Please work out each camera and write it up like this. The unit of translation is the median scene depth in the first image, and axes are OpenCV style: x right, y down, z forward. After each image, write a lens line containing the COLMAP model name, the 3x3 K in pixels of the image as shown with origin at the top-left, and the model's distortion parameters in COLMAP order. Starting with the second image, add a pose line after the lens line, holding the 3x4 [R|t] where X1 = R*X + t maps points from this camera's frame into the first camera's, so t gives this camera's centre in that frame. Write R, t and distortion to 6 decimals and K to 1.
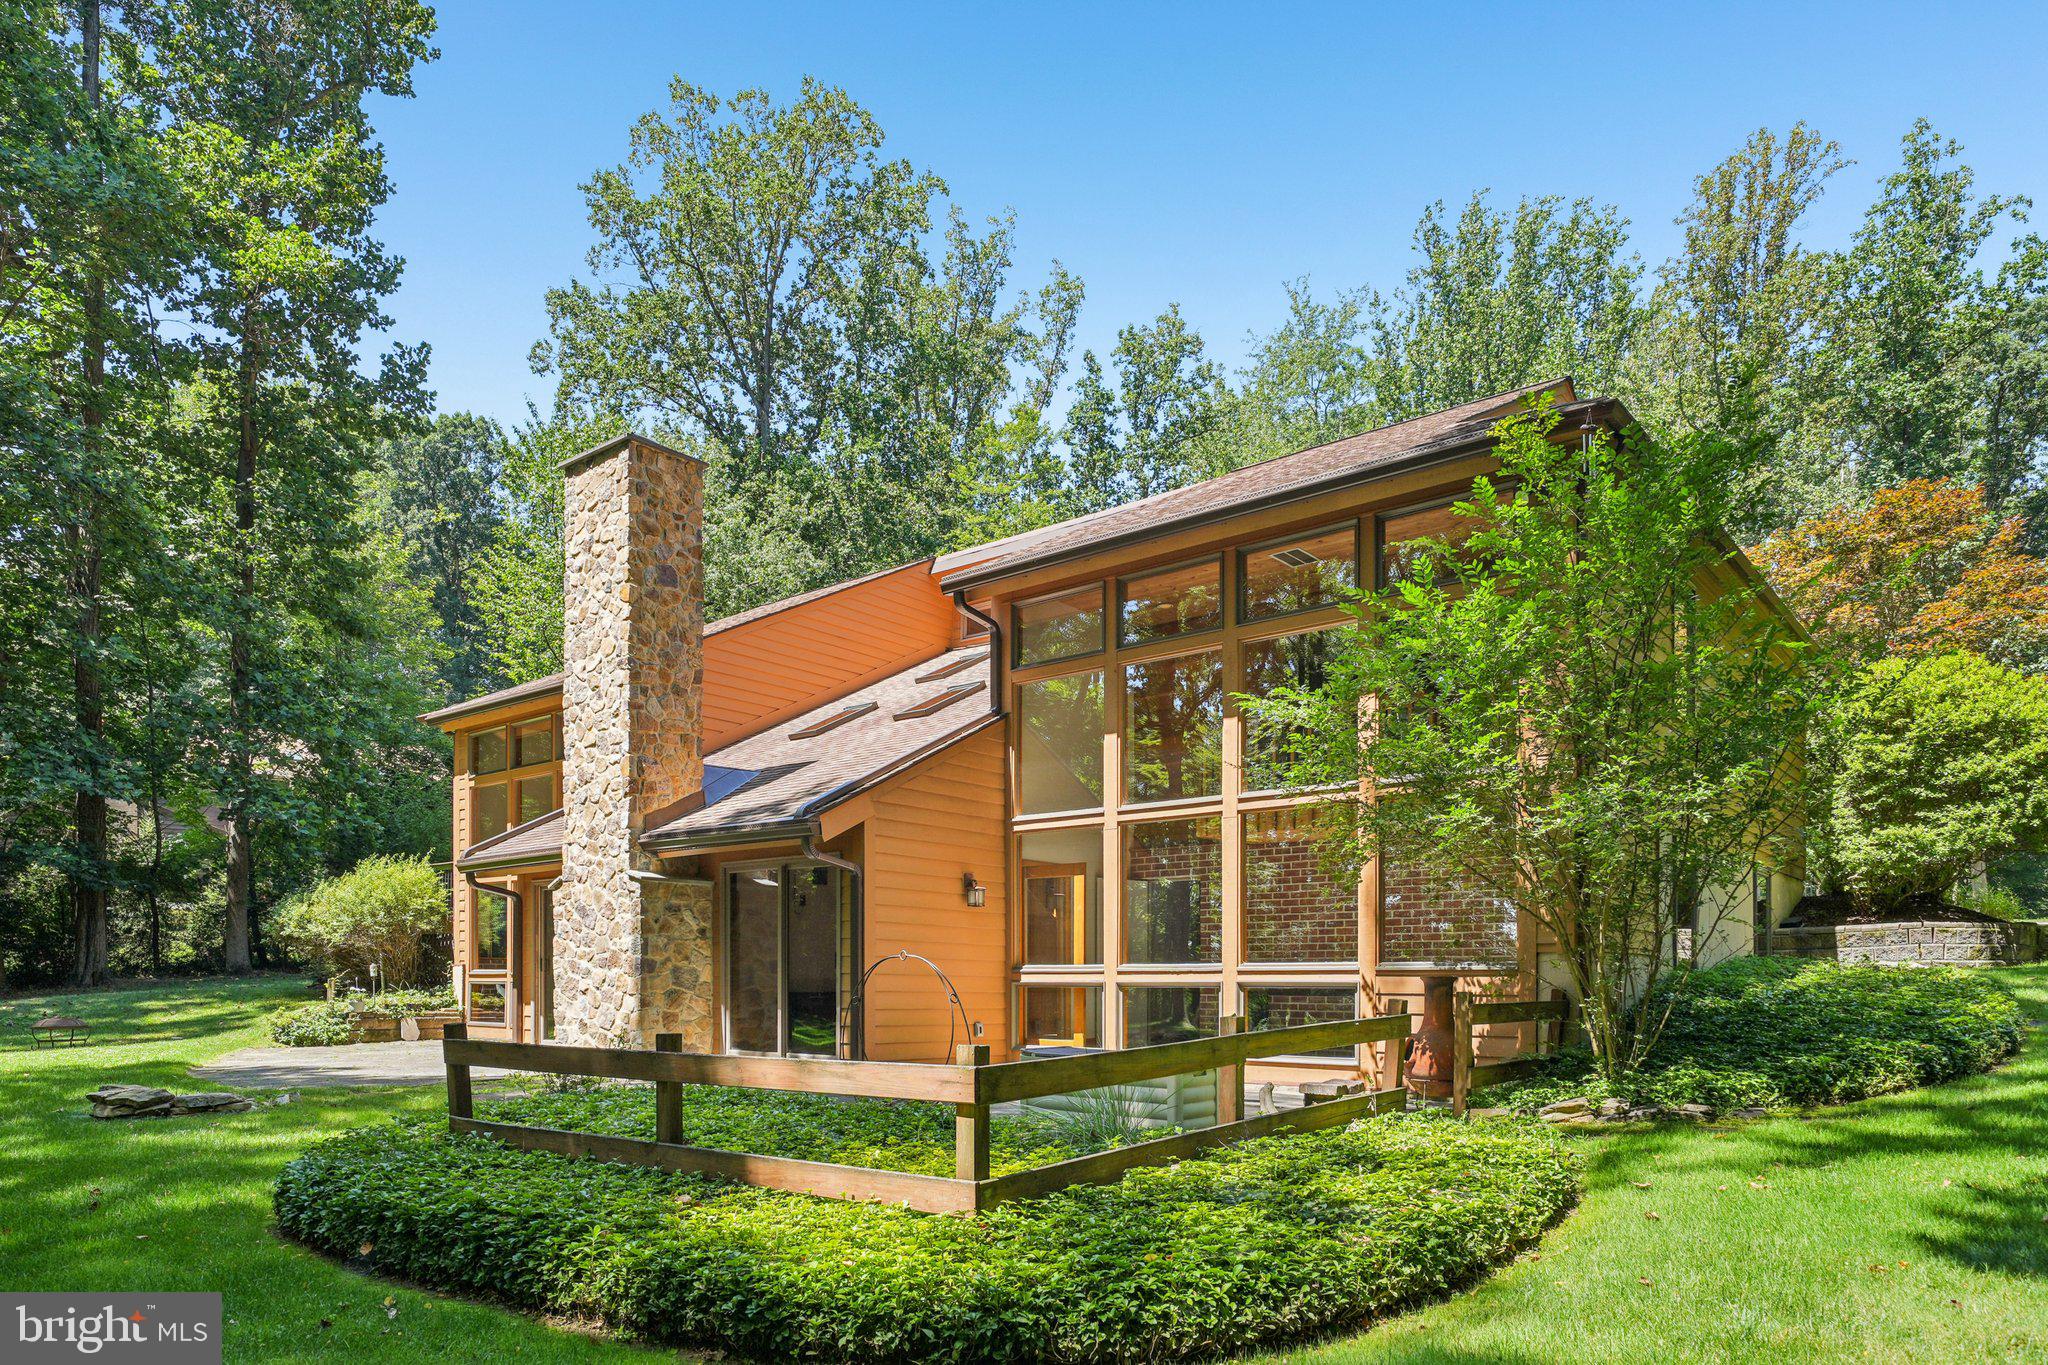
lens RADIAL K [[1295.5, 0, 1024.0], [0, 1295.5, 758.0], [0, 0, 1]] dist [-0.006443, -0.002762]
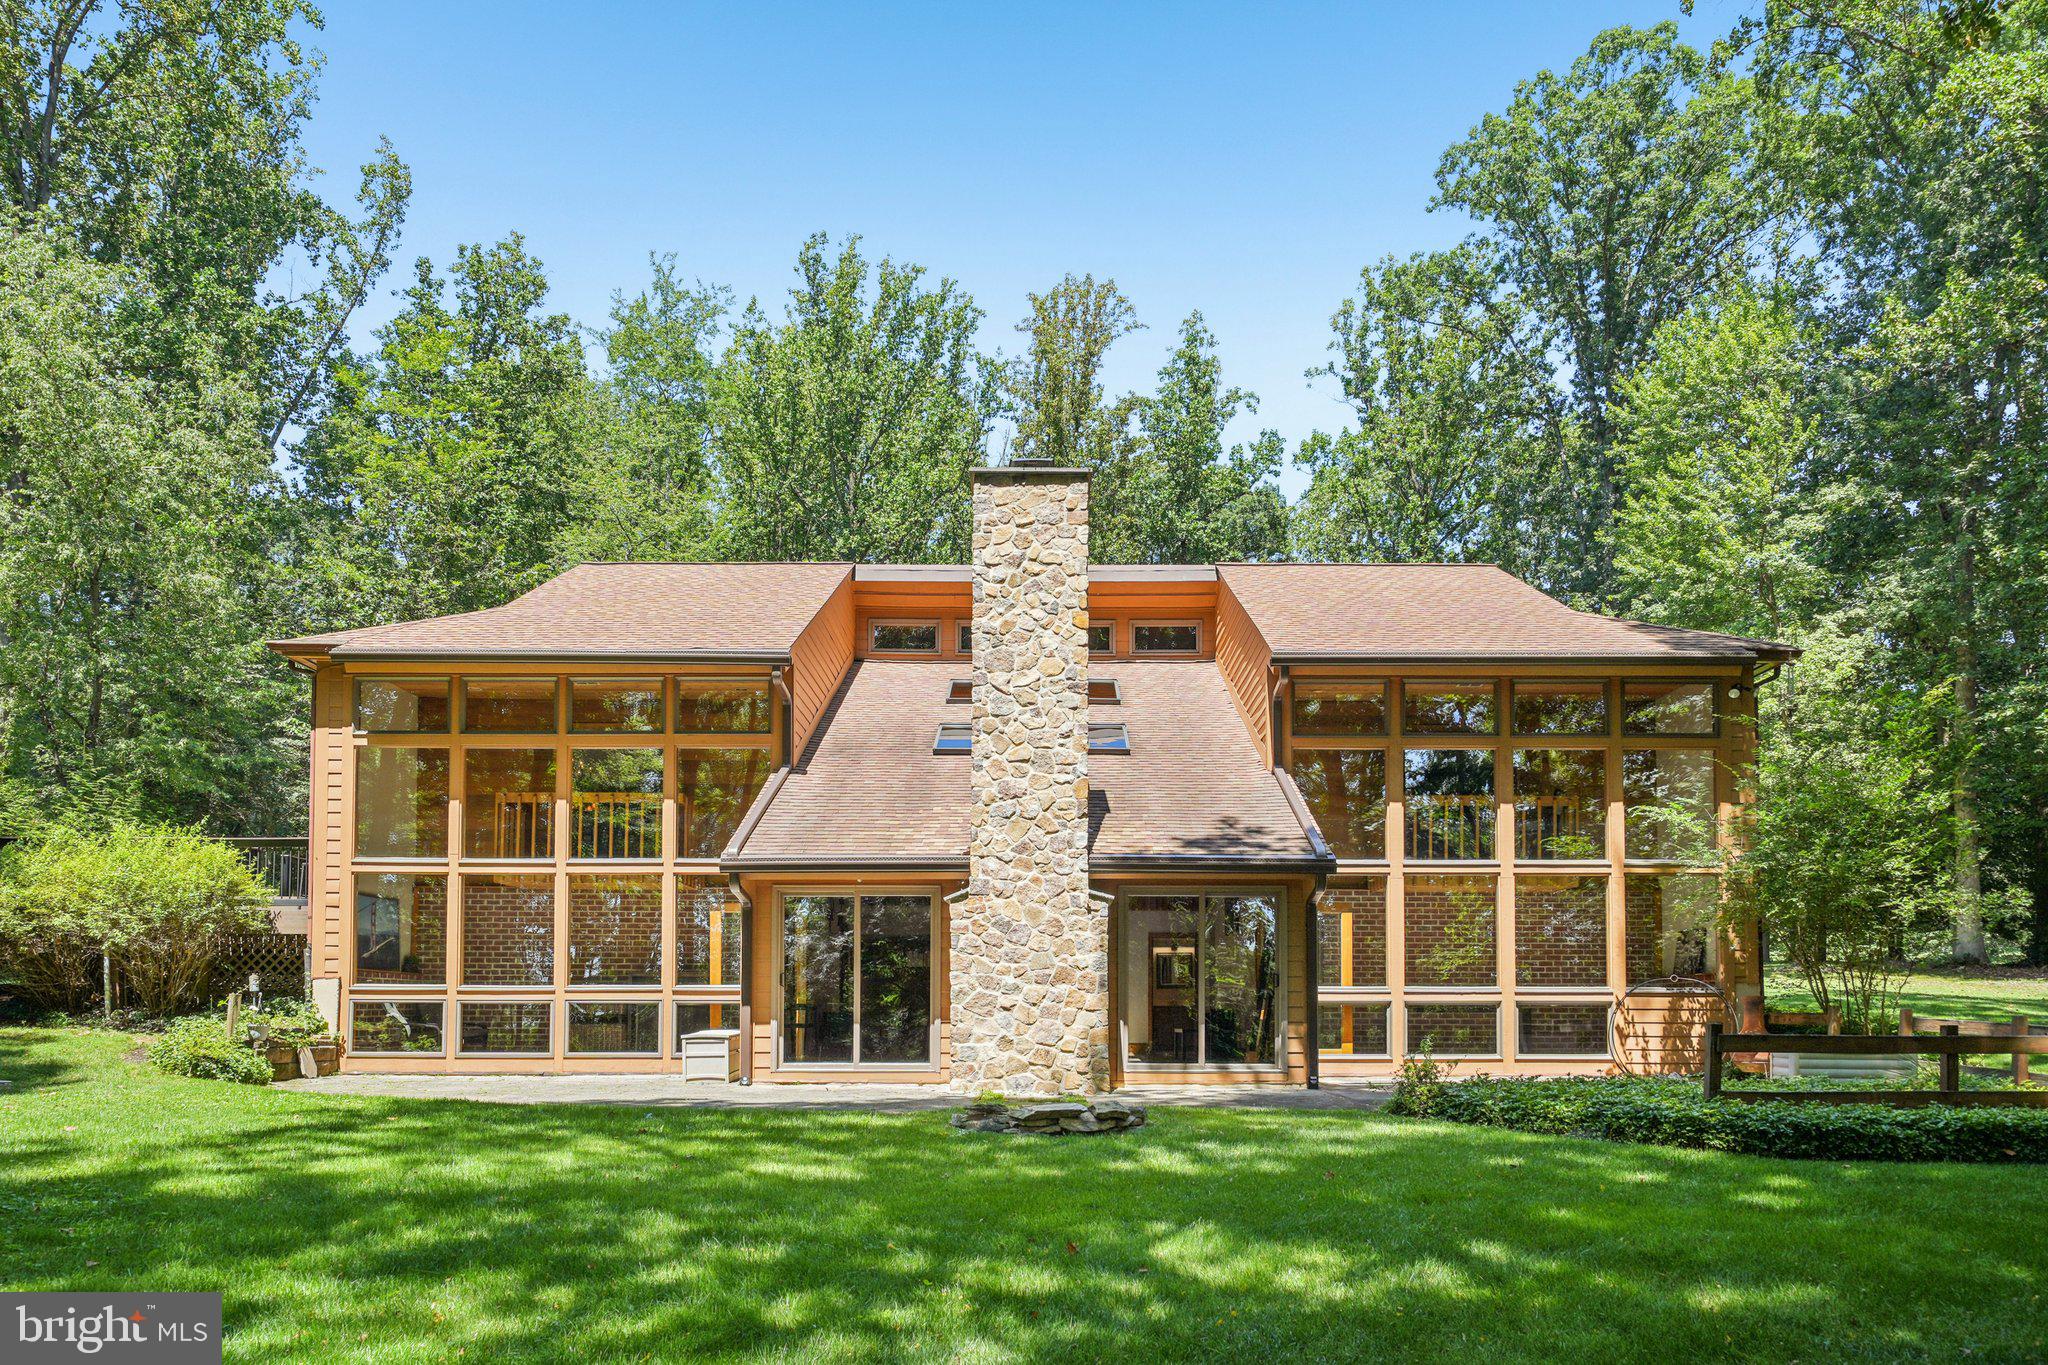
lens RADIAL K [[1419.0, 0, 1024.0], [0, 1419.0, 682.5], [0, 0, 1]] dist [0.000832, 0.001754]
pose [[0.772891, 0.143489, 0.618103, -1.004334], [-0.109474, 0.989643, -0.092851, 0.031769], [-0.625024, 0.004098, 0.780595, 0.134977]]
